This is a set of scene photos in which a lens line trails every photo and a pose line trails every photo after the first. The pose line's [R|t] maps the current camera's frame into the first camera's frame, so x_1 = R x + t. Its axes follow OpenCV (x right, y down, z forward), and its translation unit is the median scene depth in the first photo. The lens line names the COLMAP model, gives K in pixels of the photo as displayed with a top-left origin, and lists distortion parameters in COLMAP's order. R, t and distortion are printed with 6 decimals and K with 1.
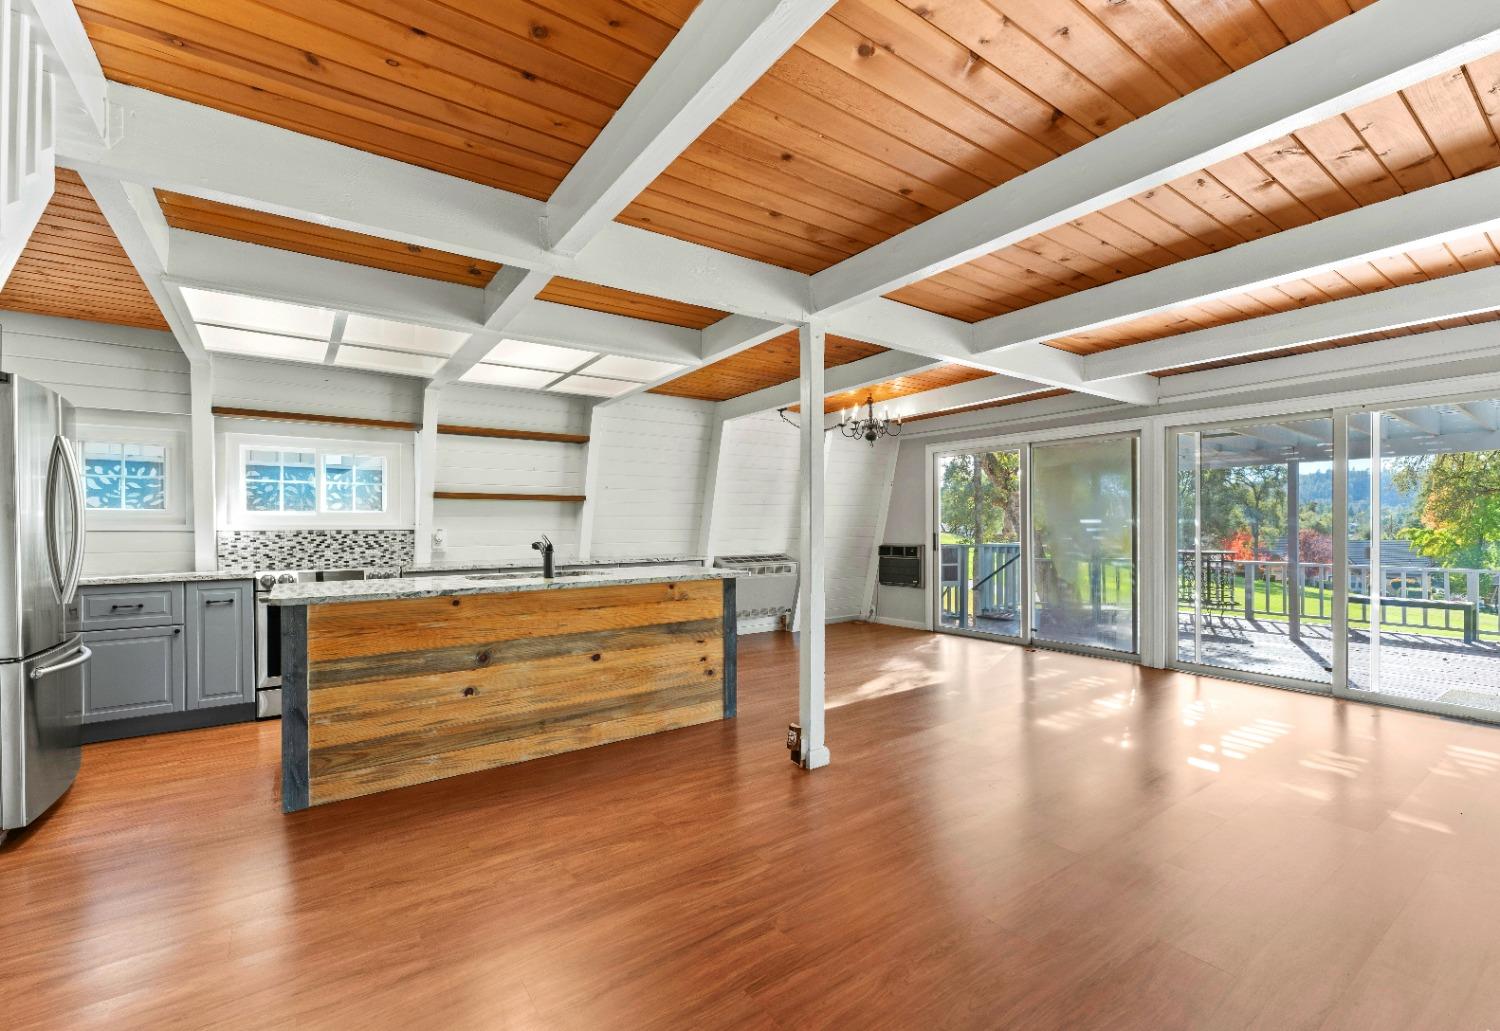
lens RADIAL K [[674.3, 0, 811.1], [0, 674.3, 524.5], [0, 0, 1]] dist [-0.000256, 0.000178]
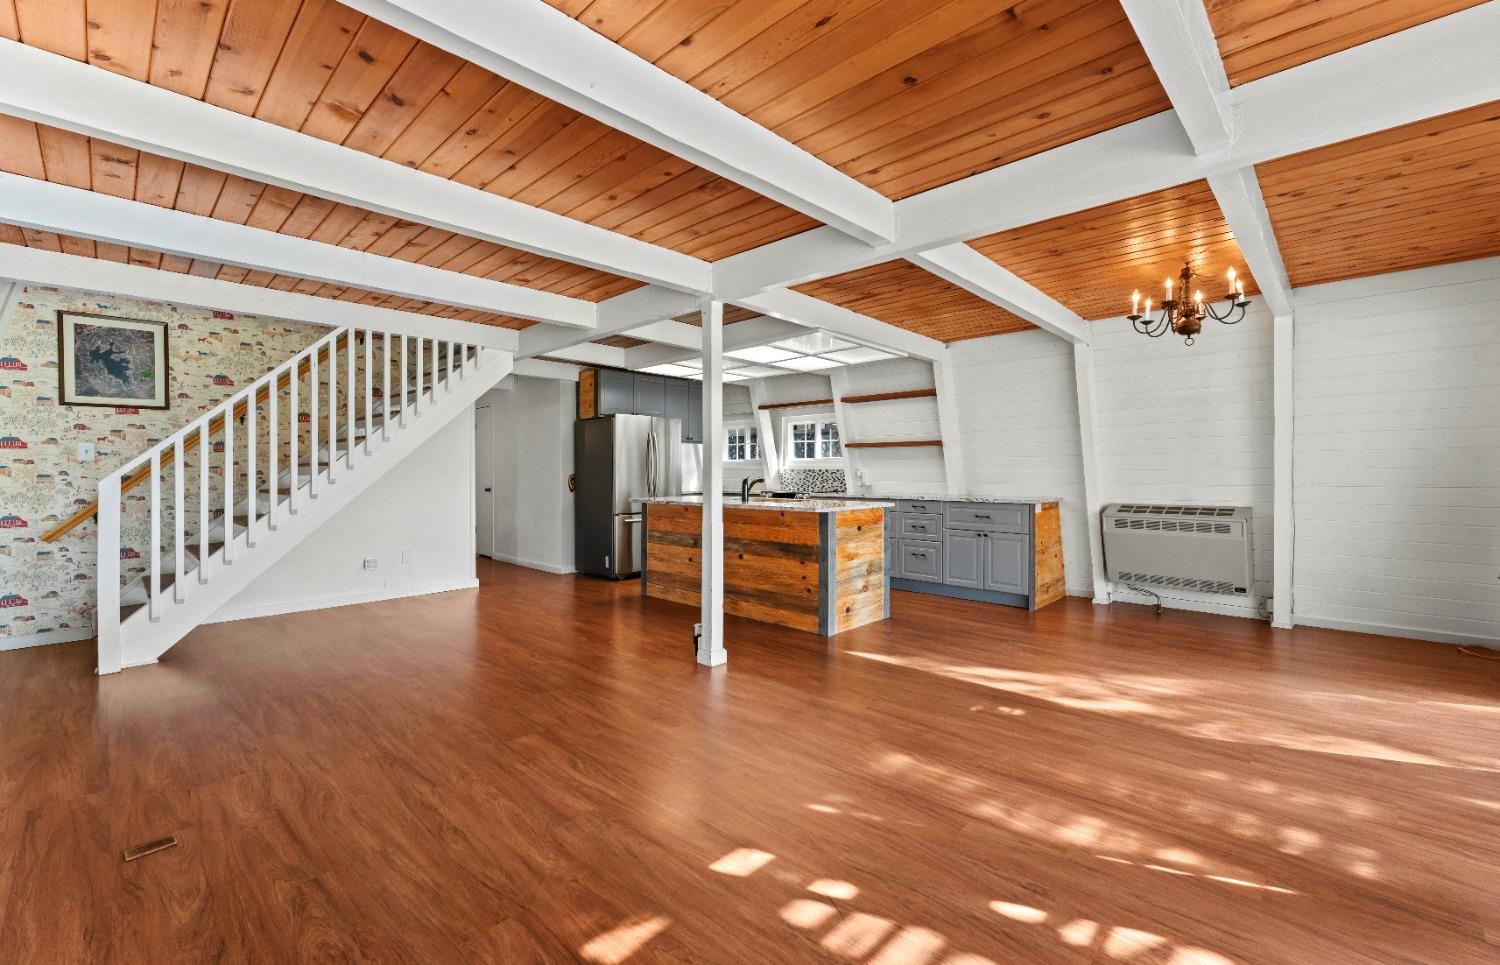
lens RADIAL K [[624.0, 0, 760.2], [0, 624.0, 472.6], [0, 0, 1]] dist [-0.000556, -0.000129]
pose [[0.136160, 0.010437, -0.990632, 0.823925], [0.005079, 0.999924, 0.011232, -0.001582], [0.990674, -0.006560, 0.136097, 0.681459]]
